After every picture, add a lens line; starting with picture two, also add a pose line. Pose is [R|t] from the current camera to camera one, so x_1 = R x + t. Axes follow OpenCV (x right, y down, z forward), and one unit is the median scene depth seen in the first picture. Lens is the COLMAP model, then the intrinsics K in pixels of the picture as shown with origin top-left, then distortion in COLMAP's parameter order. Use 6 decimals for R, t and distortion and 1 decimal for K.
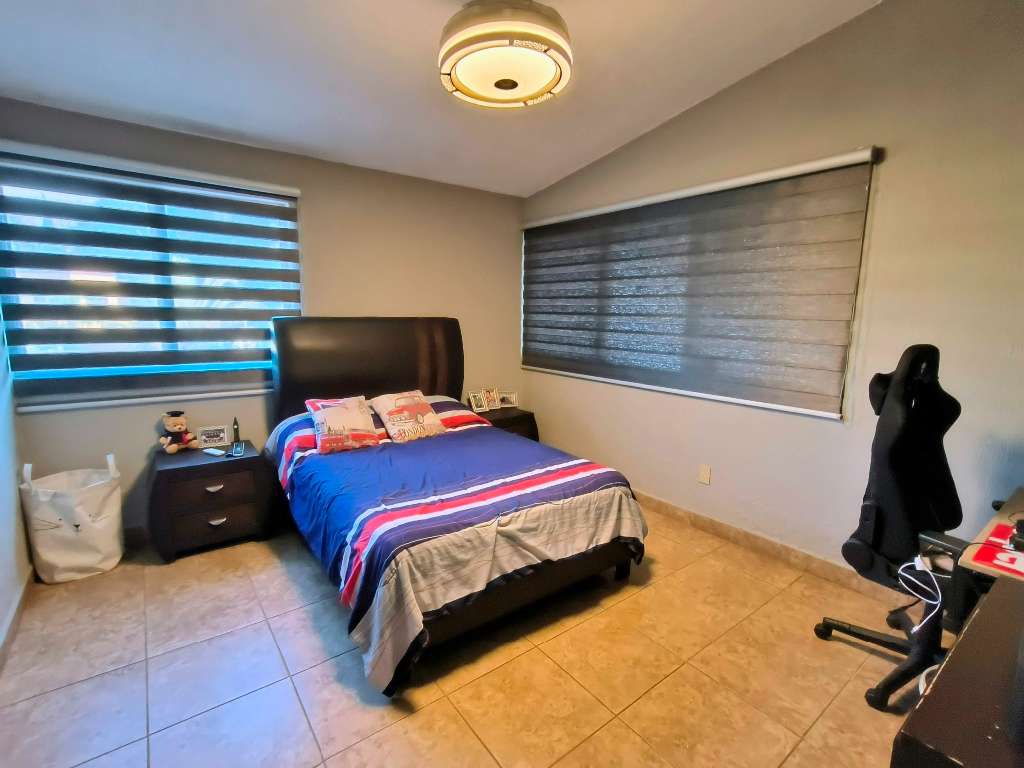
lens RADIAL K [[476.6, 0, 507.0], [0, 476.6, 380.0], [0, 0, 1]] dist [0.002485, 0.000067]
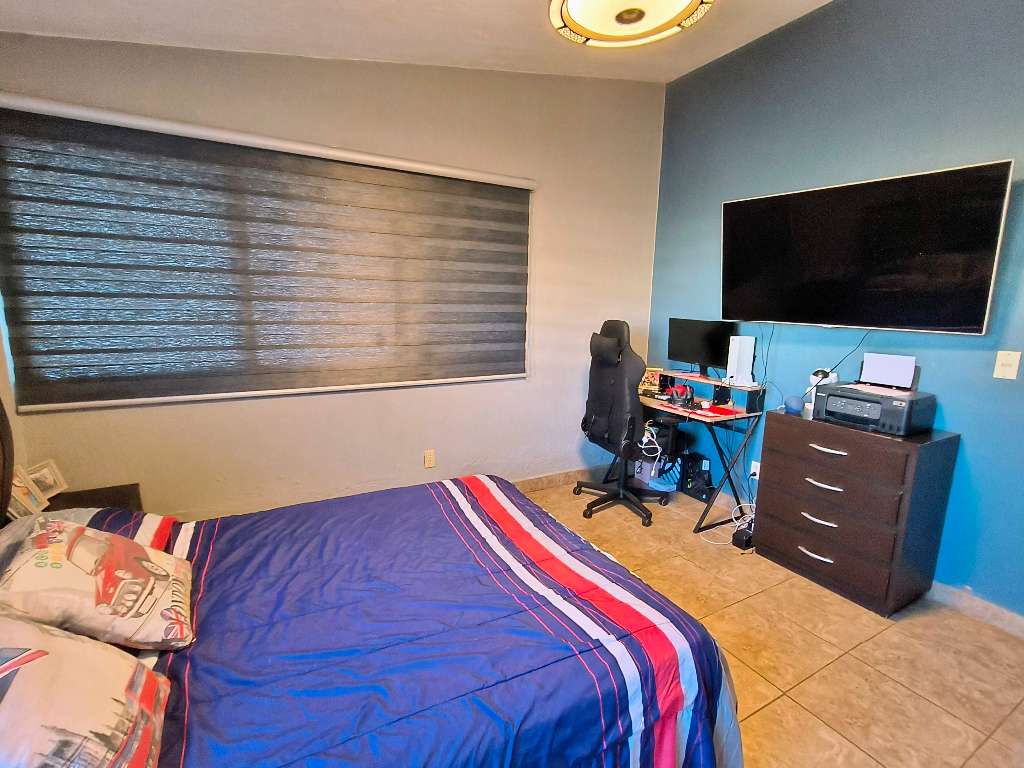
lens RADIAL K [[476.6, 0, 509.6], [0, 476.6, 386.2], [0, 0, 1]] dist [0.002485, 0.000067]
pose [[0.140761, -0.180741, 0.973406, -0.468469], [0.126861, 0.978383, 0.163321, -0.087552], [-0.981882, 0.100498, 0.160647, 0.591394]]
